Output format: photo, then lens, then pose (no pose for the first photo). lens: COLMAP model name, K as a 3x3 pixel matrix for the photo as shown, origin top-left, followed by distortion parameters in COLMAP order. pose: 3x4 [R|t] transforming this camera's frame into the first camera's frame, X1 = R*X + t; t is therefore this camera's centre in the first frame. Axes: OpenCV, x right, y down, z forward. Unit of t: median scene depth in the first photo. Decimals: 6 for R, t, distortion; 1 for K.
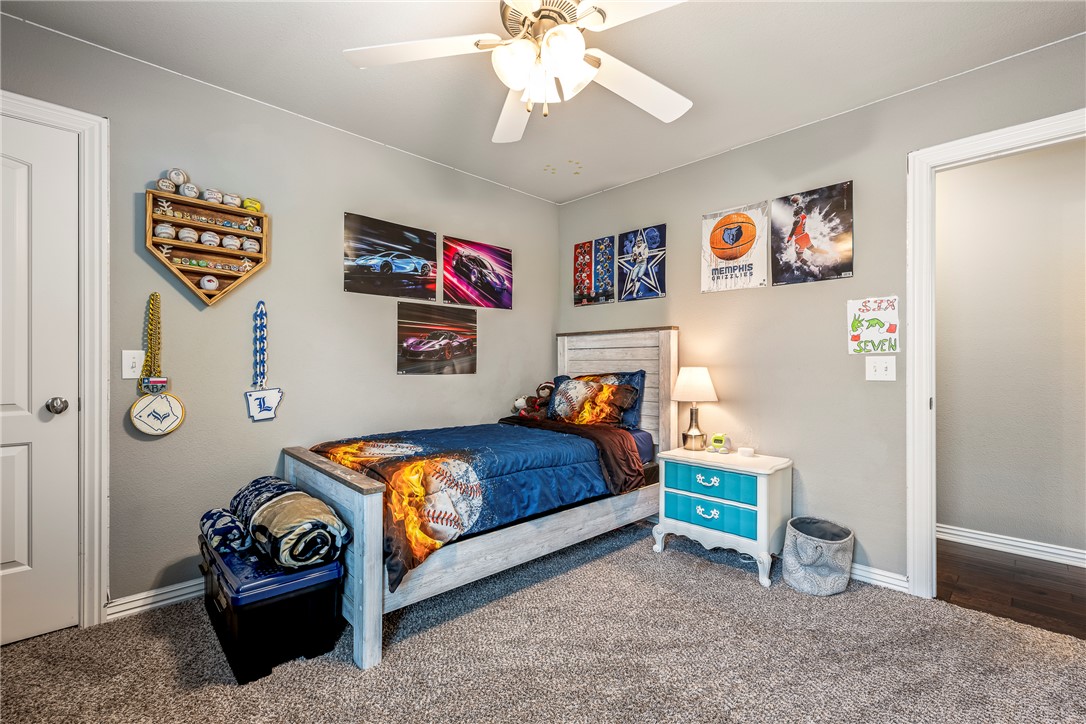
lens RADIAL K [[491.5, 0, 543.1], [0, 491.5, 363.7], [0, 0, 1]] dist [0.000056, -0.001202]
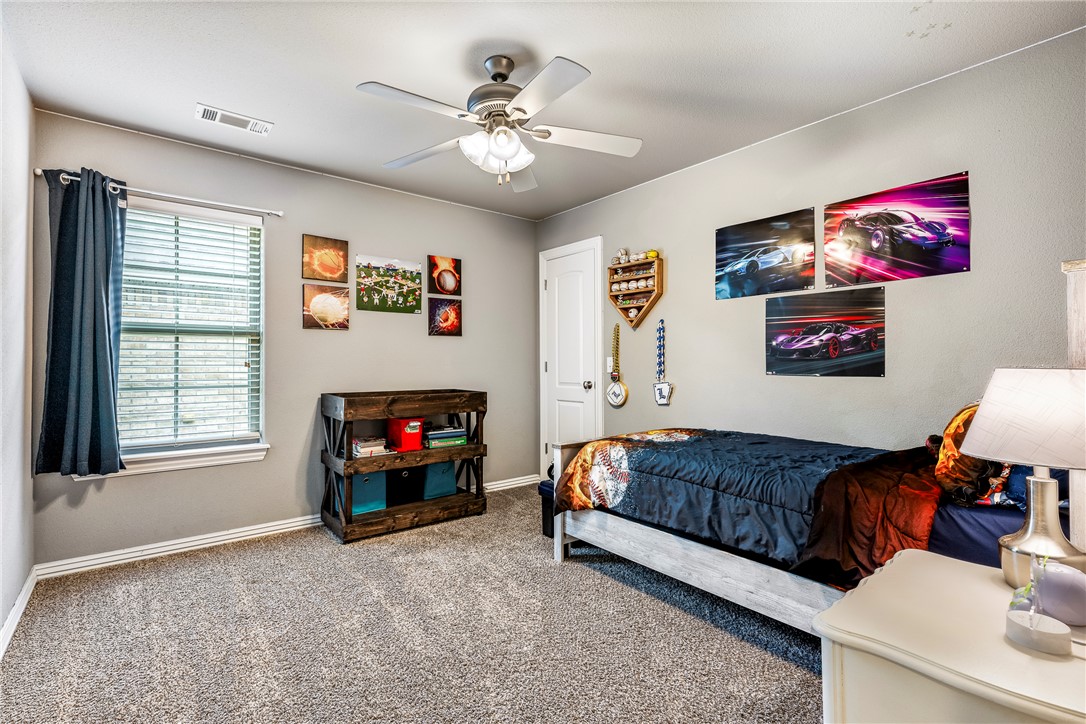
lens RADIAL K [[491.5, 0, 538.5], [0, 491.5, 368.2], [0, 0, 1]] dist [0.000056, -0.001202]
pose [[-0.105881, 0.002048, -0.994377, 0.706052], [0.000939, 0.999998, 0.001959, 0.006706], [0.994378, -0.000726, -0.105883, 0.660196]]
